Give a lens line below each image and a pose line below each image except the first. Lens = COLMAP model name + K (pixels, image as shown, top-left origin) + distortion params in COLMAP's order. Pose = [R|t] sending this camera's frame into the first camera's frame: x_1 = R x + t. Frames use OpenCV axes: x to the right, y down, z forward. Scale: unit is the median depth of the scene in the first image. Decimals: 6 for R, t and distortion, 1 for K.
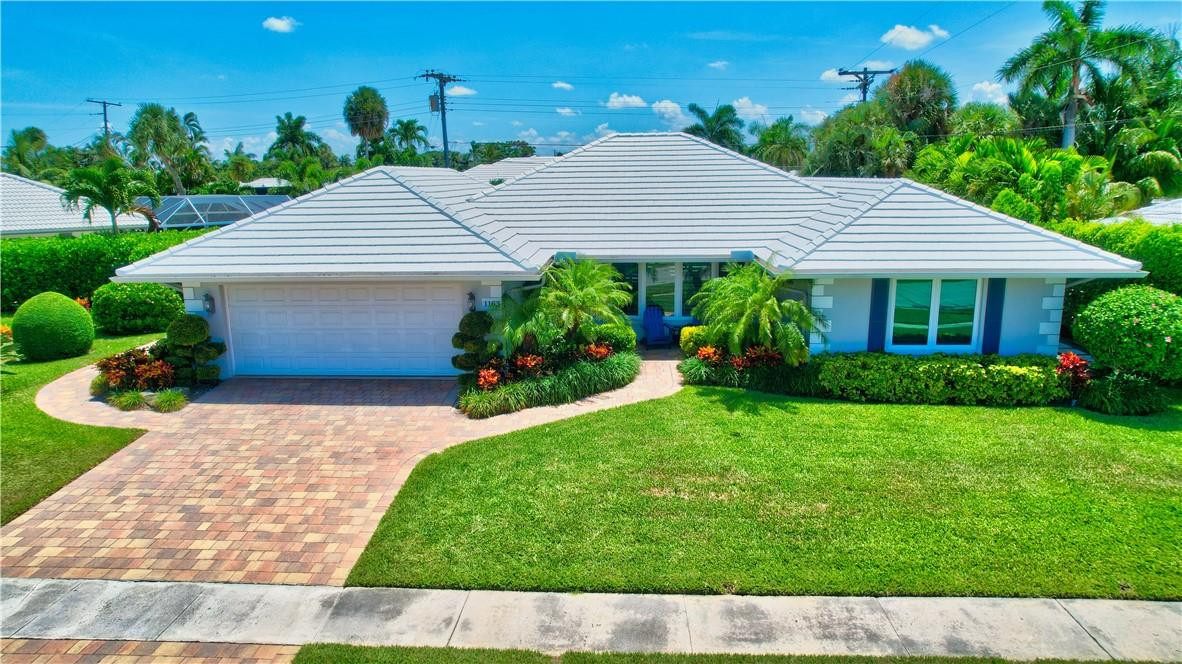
lens RADIAL K [[742.0, 0, 584.3], [0, 742.0, 329.8], [0, 0, 1]] dist [-0.070268, 0.056928]
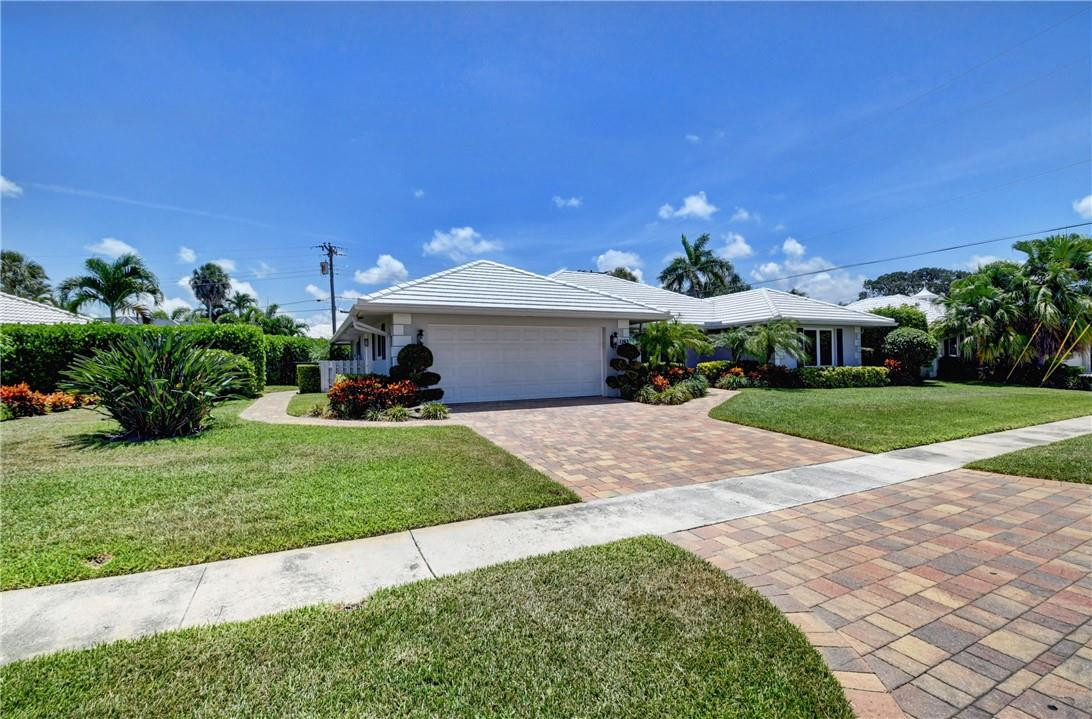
lens RADIAL K [[485.6, 0, 546.0], [0, 485.6, 359.5], [0, 0, 1]] dist [0.001210, -0.017733]
pose [[0.873952, 0.000801, 0.486012, -0.841153], [0.107727, 0.974804, -0.195323, 0.197547], [-0.473923, 0.223060, 0.851846, 0.311434]]
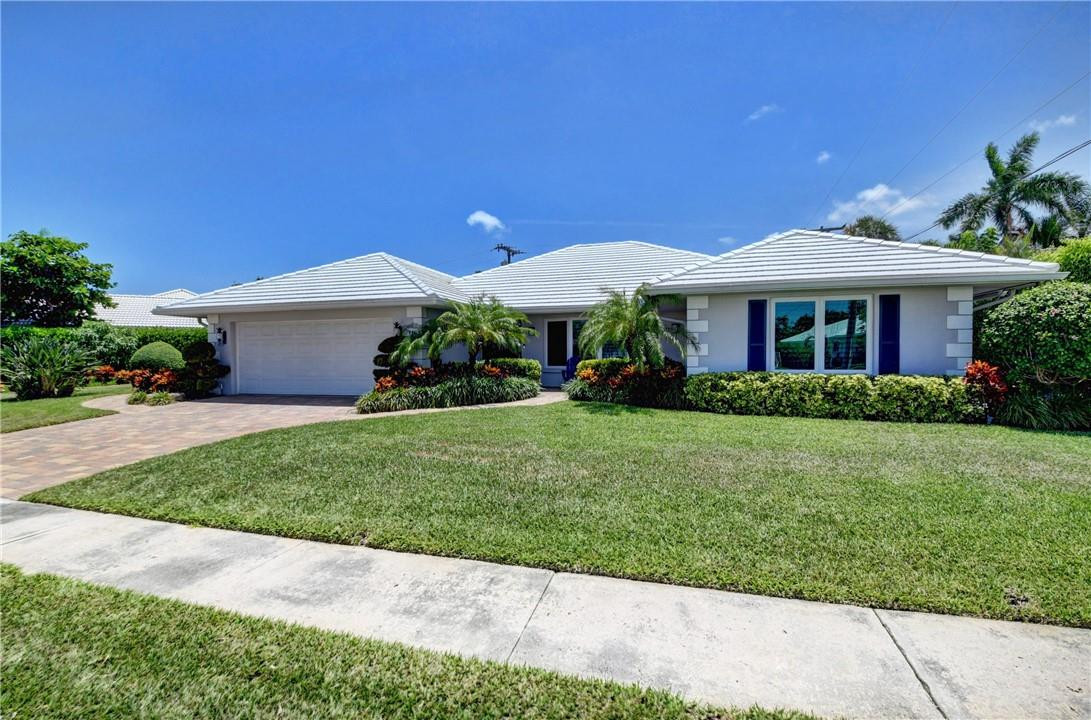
lens RADIAL K [[485.1, 0, 545.5], [0, 485.1, 360.0], [0, 0, 1]] dist [0.001210, -0.017733]
pose [[0.974785, 0.008533, -0.222981, 0.302666], [-0.050776, 0.981537, -0.184412, 0.165489], [0.217290, 0.191084, 0.957221, 0.352081]]
